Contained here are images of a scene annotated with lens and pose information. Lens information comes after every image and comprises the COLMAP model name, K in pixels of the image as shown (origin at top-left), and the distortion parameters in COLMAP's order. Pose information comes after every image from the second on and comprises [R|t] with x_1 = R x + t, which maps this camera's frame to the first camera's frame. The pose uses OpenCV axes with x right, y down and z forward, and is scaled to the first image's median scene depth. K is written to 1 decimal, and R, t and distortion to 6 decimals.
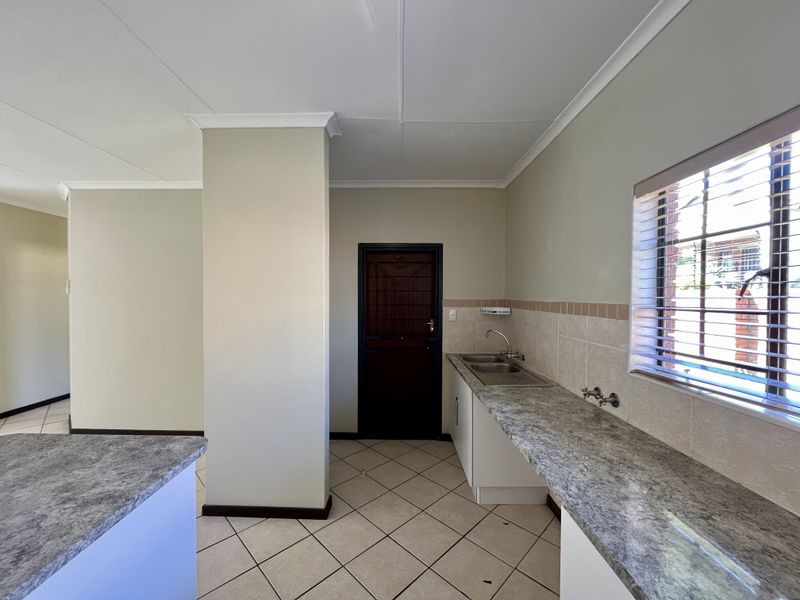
lens RADIAL K [[323.9, 0, 397.5], [0, 323.9, 302.2], [0, 0, 1]] dist [0.001150, -0.000936]
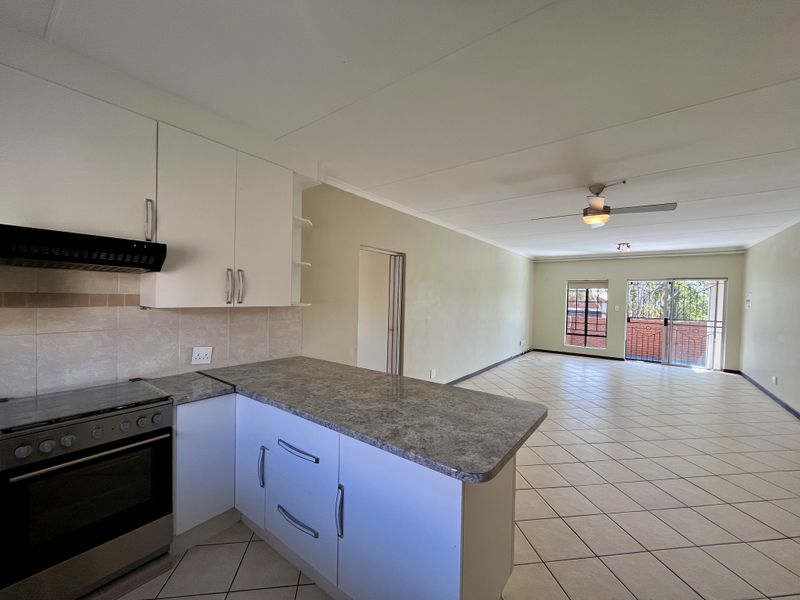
lens RADIAL K [[323.9, 0, 397.5], [0, 323.9, 302.2], [0, 0, 1]] dist [0.001150, -0.000936]
pose [[-0.601823, -0.001054, -0.798629, 0.168970], [-0.035740, 0.999033, 0.025613, -0.014001], [0.797830, 0.043957, -0.601279, 1.280628]]
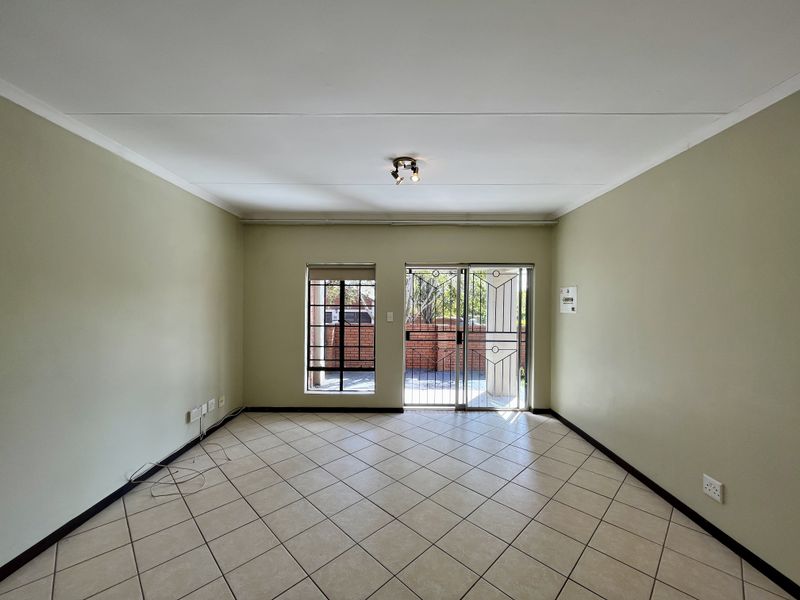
lens RADIAL K [[323.9, 0, 397.5], [0, 323.9, 302.2], [0, 0, 1]] dist [0.001150, -0.000936]
pose [[-0.006454, 0.003957, -0.999971, -3.812756], [-0.022016, 0.999749, 0.004099, -0.051403], [0.999737, 0.022042, -0.006366, 1.014393]]
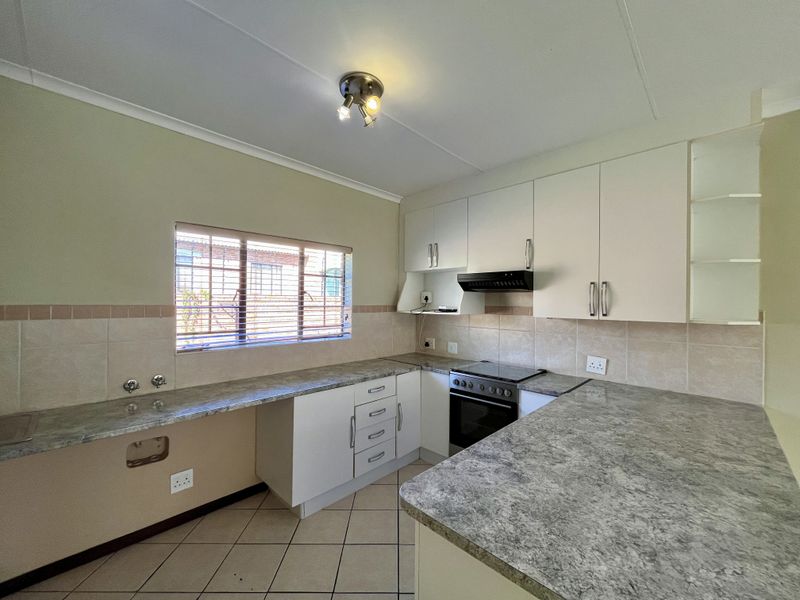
lens RADIAL K [[323.9, 0, 397.5], [0, 323.9, 302.2], [0, 0, 1]] dist [0.001150, -0.000936]
pose [[-0.714955, -0.010098, 0.699098, -1.089882], [0.000156, 0.999893, 0.014602, -0.030719], [-0.699171, 0.010549, -0.714877, 1.515944]]
